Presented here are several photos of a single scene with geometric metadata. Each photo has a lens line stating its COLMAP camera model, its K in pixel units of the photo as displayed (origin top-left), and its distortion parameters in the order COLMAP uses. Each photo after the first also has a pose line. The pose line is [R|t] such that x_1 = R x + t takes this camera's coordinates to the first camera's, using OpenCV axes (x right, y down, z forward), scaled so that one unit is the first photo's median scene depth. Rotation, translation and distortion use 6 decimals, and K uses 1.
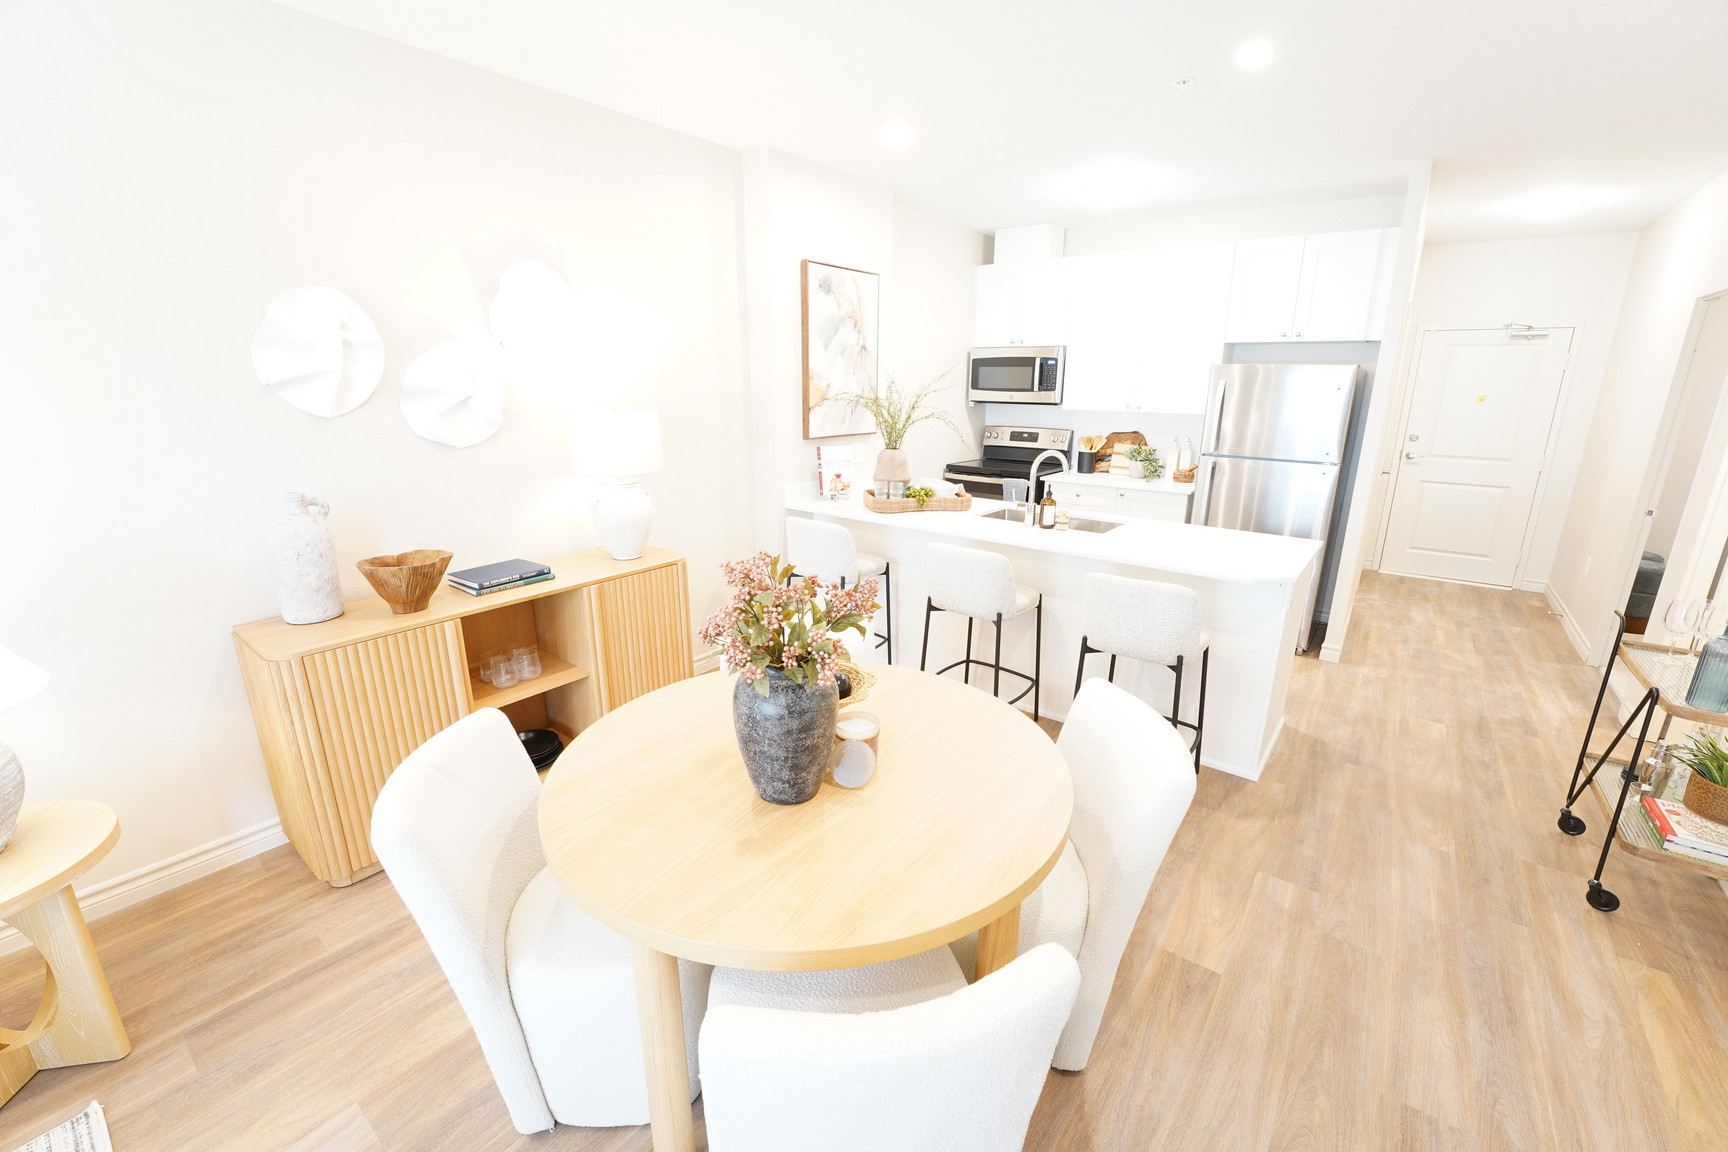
lens RADIAL K [[710.4, 0, 862.4], [0, 710.4, 572.4], [0, 0, 1]] dist [-0.010759, -0.000243]
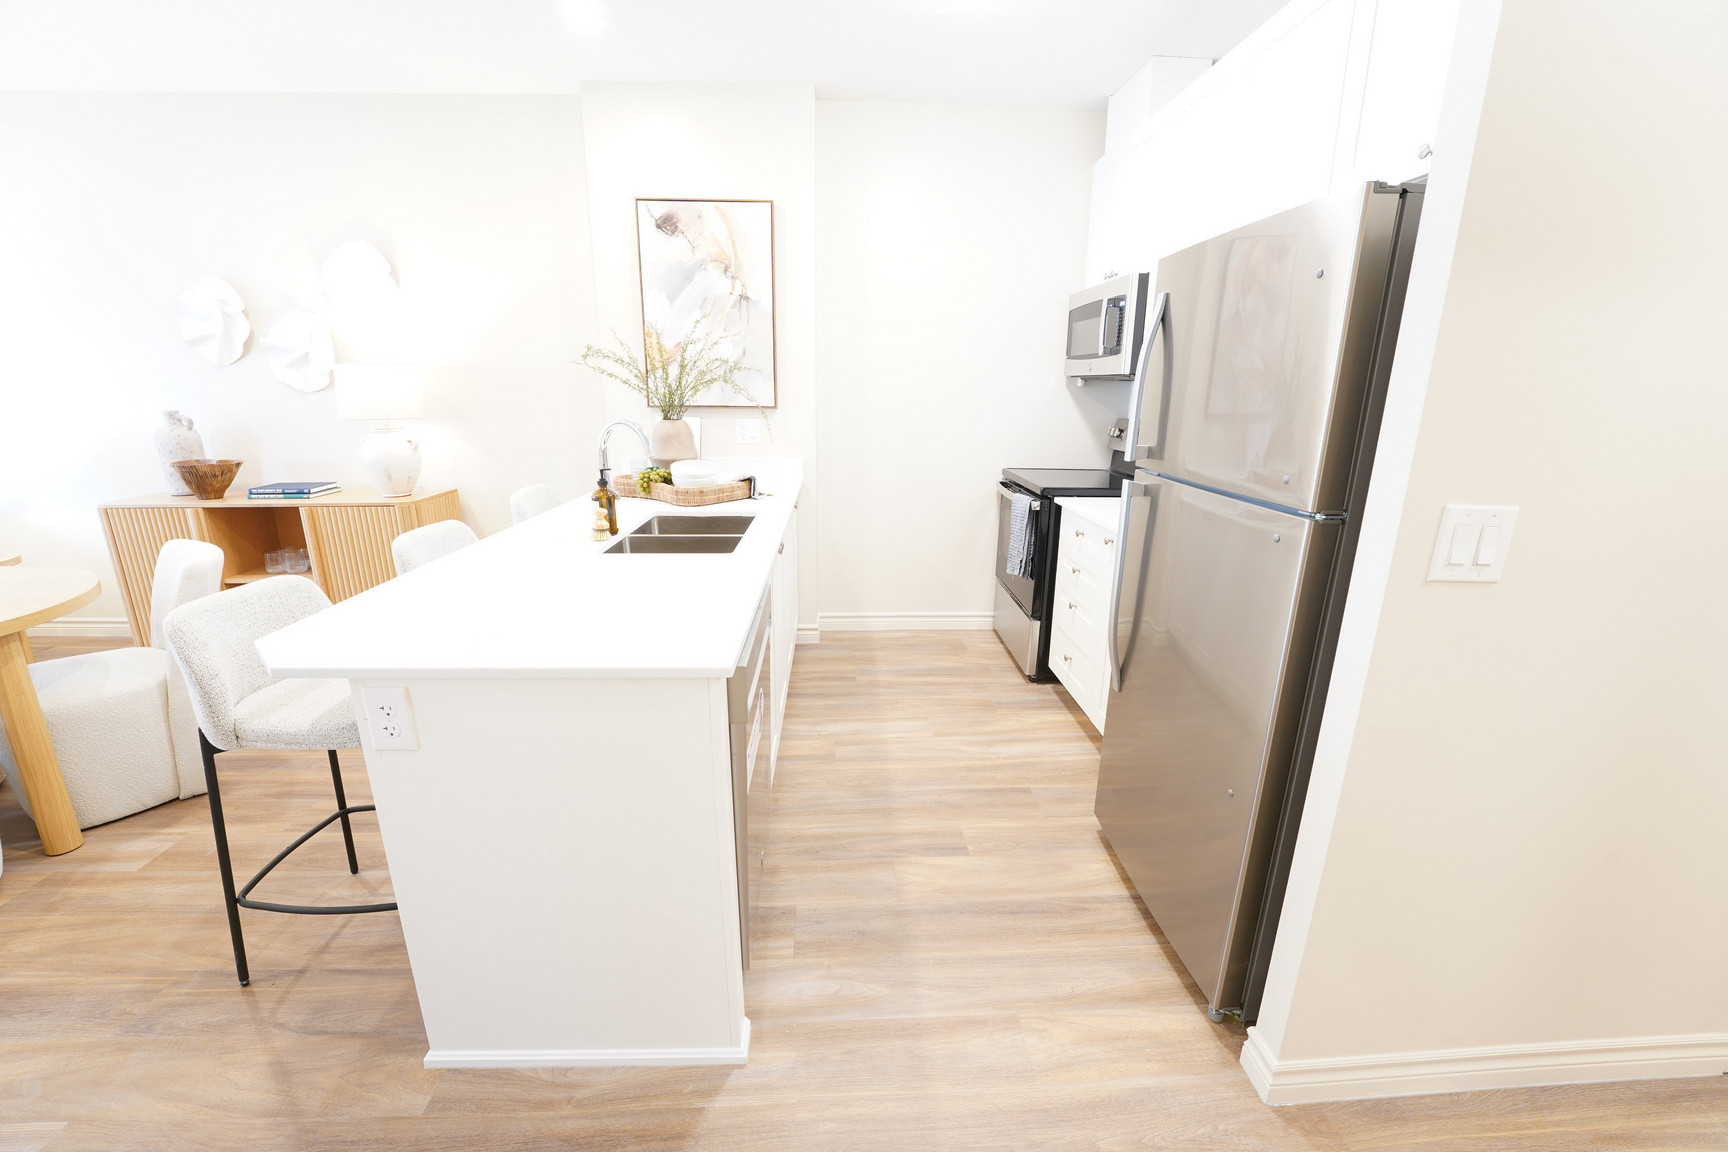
lens RADIAL K [[710.4, 0, 859.8], [0, 710.4, 585.4], [0, 0, 1]] dist [-0.010759, -0.000243]
pose [[0.628386, 0.204665, -0.750495, 0.783877], [-0.209494, 0.973649, 0.090112, -0.109034], [0.749162, 0.100599, 0.654704, 0.647261]]
